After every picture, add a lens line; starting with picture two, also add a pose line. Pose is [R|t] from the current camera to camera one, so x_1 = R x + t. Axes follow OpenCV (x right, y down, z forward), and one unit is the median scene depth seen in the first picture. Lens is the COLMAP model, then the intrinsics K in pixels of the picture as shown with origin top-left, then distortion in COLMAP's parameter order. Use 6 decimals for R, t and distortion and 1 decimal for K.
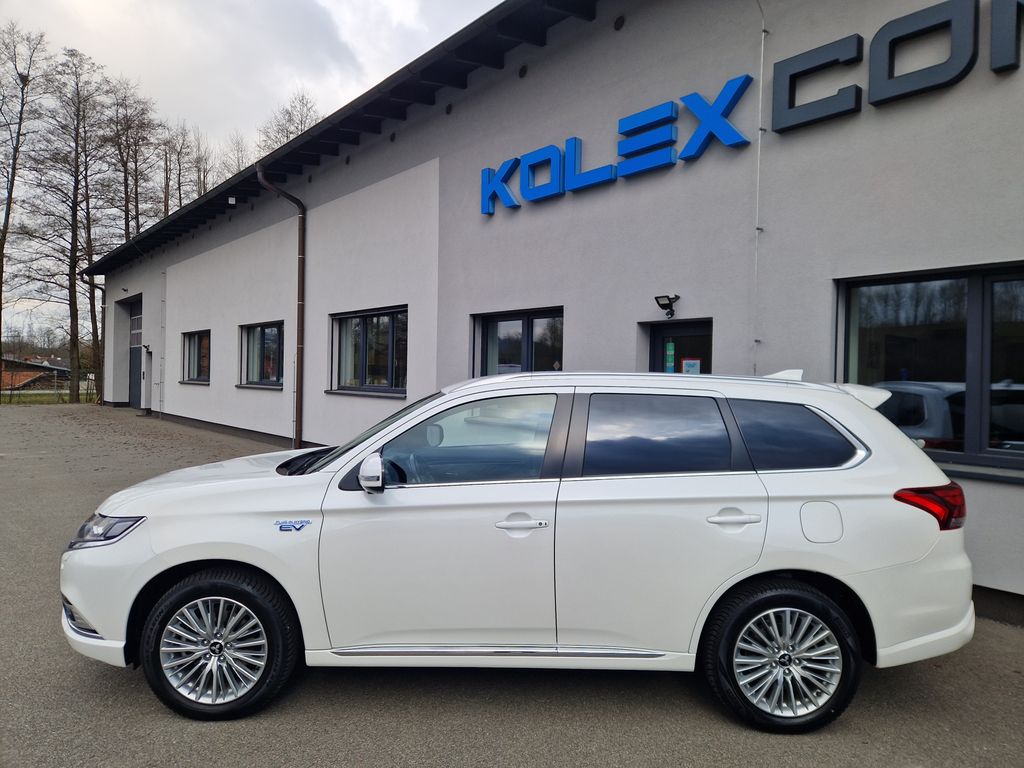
lens RADIAL K [[687.8, 0, 509.5], [0, 687.8, 386.5], [0, 0, 1]] dist [0.069466, -0.048596]
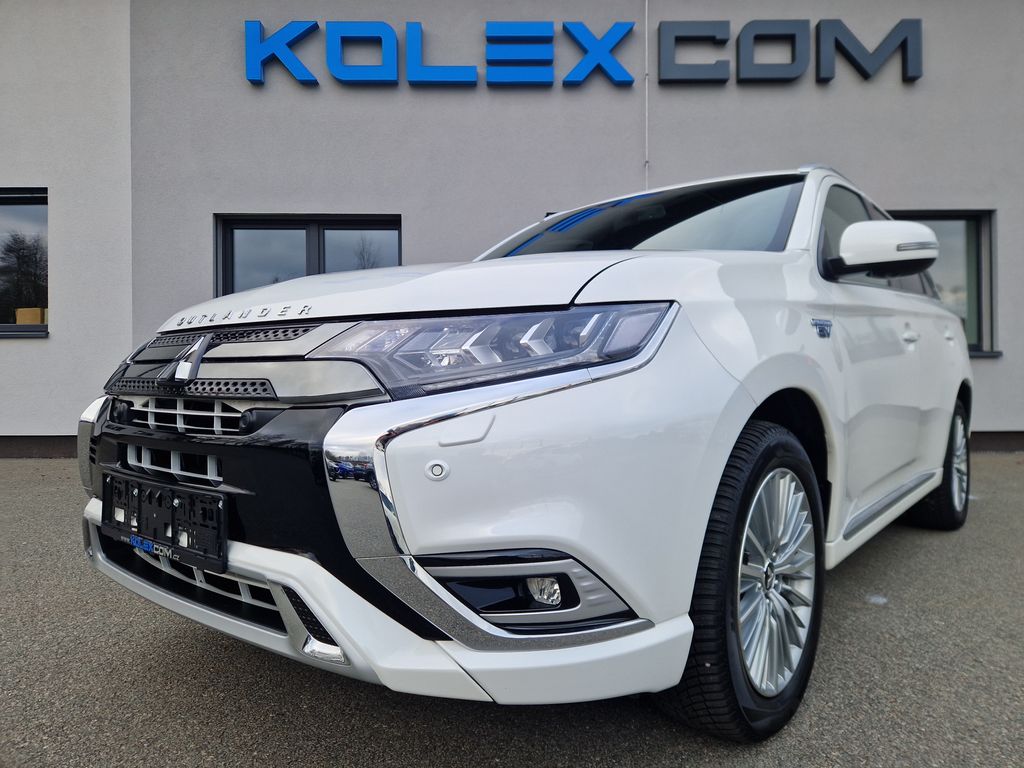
lens RADIAL K [[687.8, 0, 509.5], [0, 687.8, 386.5], [0, 0, 1]] dist [0.069466, -0.048596]
pose [[0.640004, -0.004108, 0.768360, -0.563957], [0.023666, 0.999617, -0.014369, 0.132524], [-0.768007, 0.027380, 0.639856, 0.375670]]
